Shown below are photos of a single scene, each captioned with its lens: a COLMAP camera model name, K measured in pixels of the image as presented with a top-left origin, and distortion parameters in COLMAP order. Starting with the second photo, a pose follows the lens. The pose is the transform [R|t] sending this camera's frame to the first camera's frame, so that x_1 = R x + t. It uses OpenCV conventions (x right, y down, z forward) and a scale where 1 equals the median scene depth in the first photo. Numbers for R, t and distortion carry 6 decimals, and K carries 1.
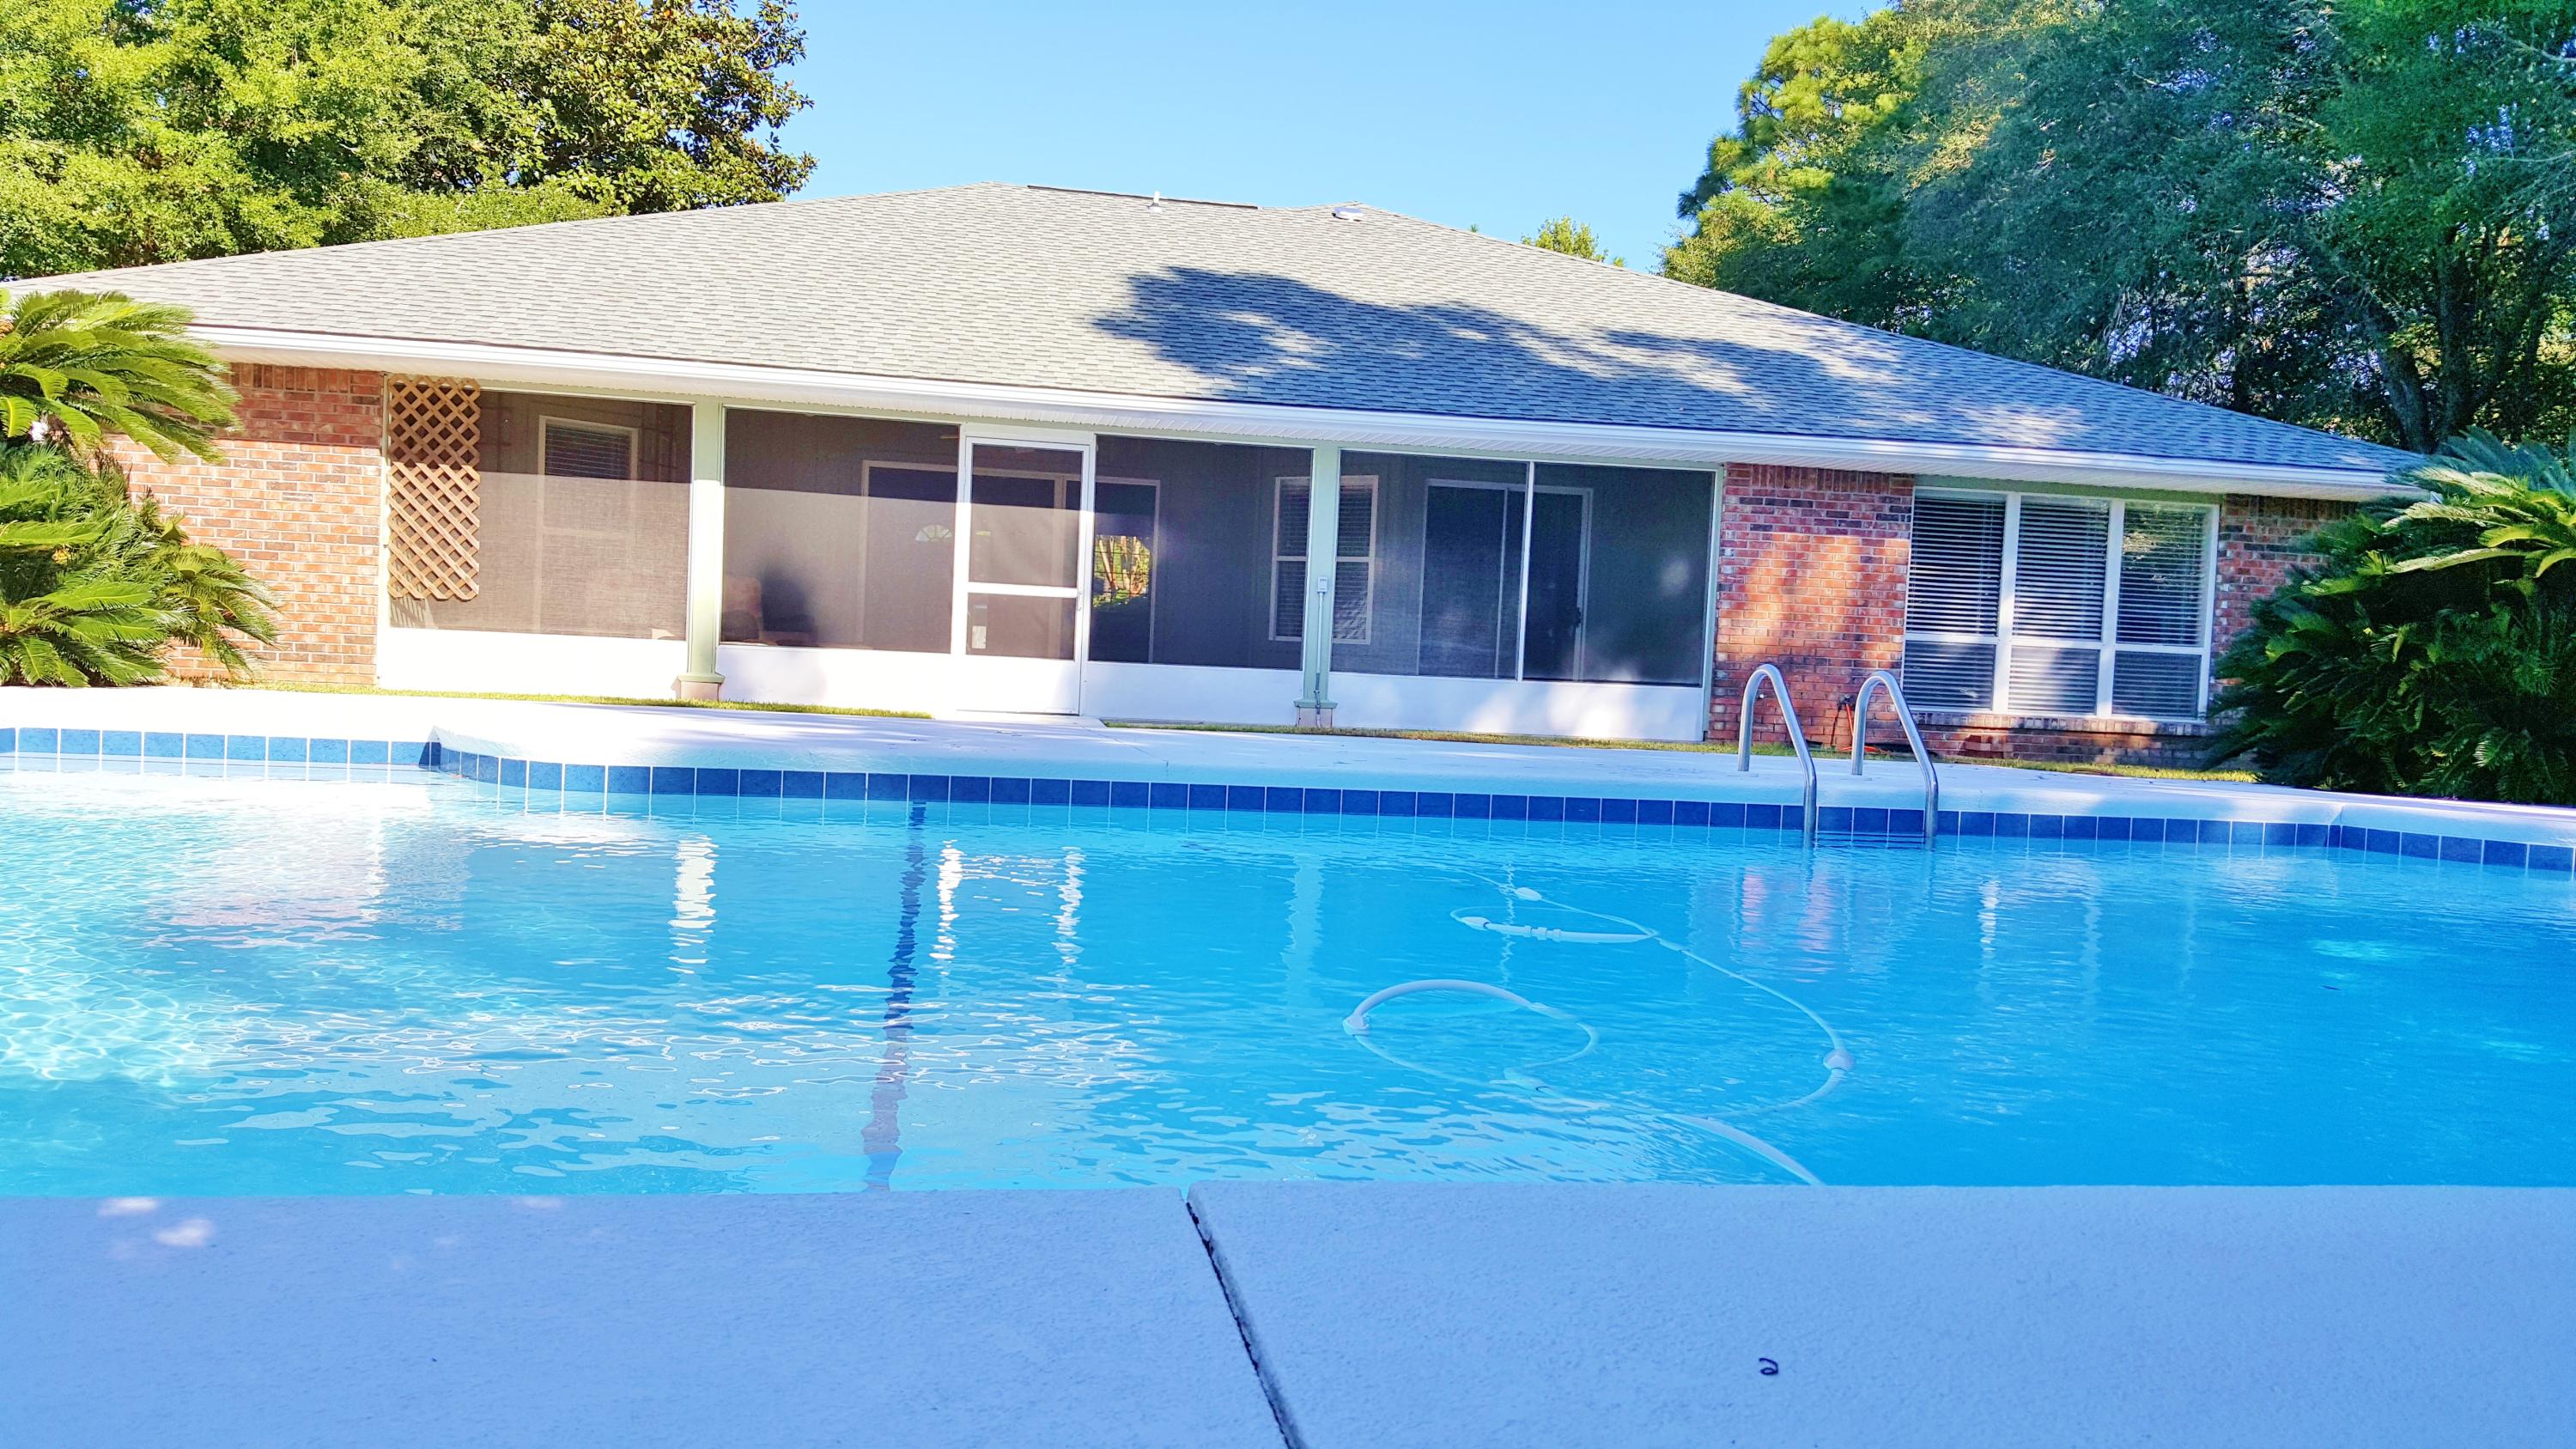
lens RADIAL K [[1972.9, 0, 1288.0], [0, 1972.9, 724.5], [0, 0, 1]] dist [0.058280, -0.126229]
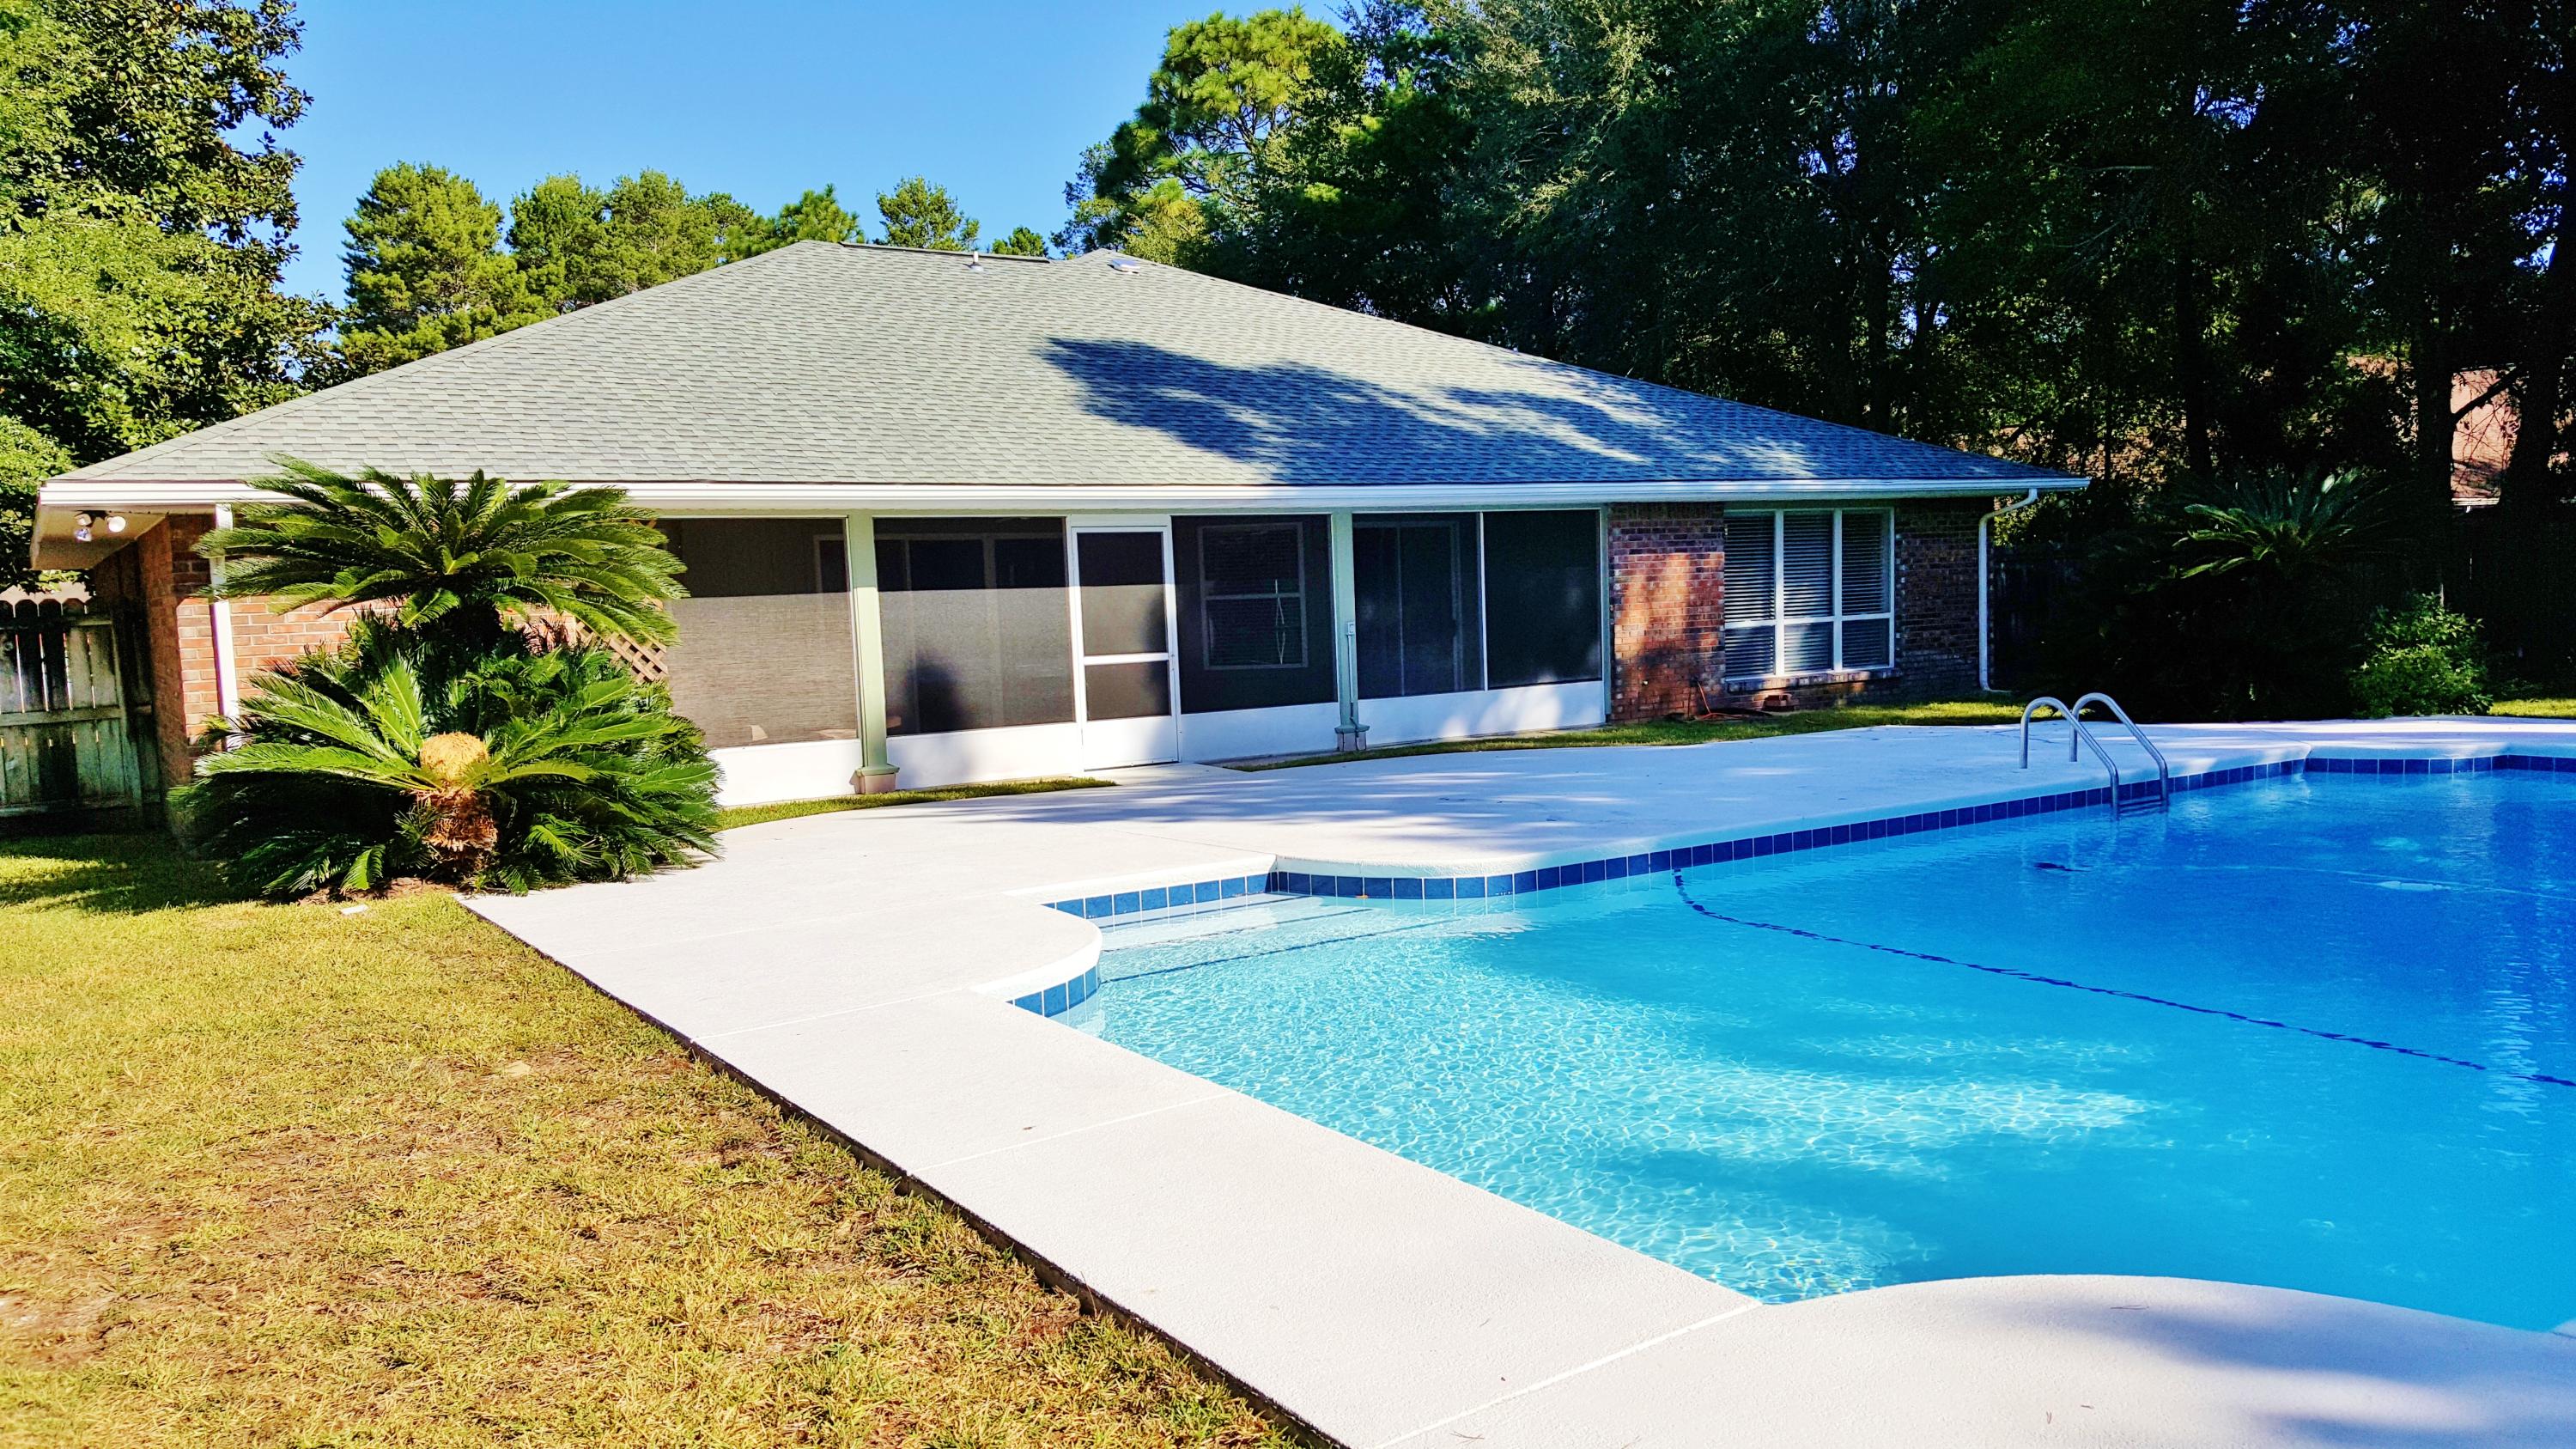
lens RADIAL K [[2038.3, 0, 1317.4], [0, 2038.3, 724.6], [0, 0, 1]] dist [0.077418, -0.142903]
pose [[0.897665, -0.109543, 0.426846, -0.514410], [0.092347, 0.993866, 0.060851, -0.087354], [-0.430893, -0.015205, 0.902275, -0.099491]]
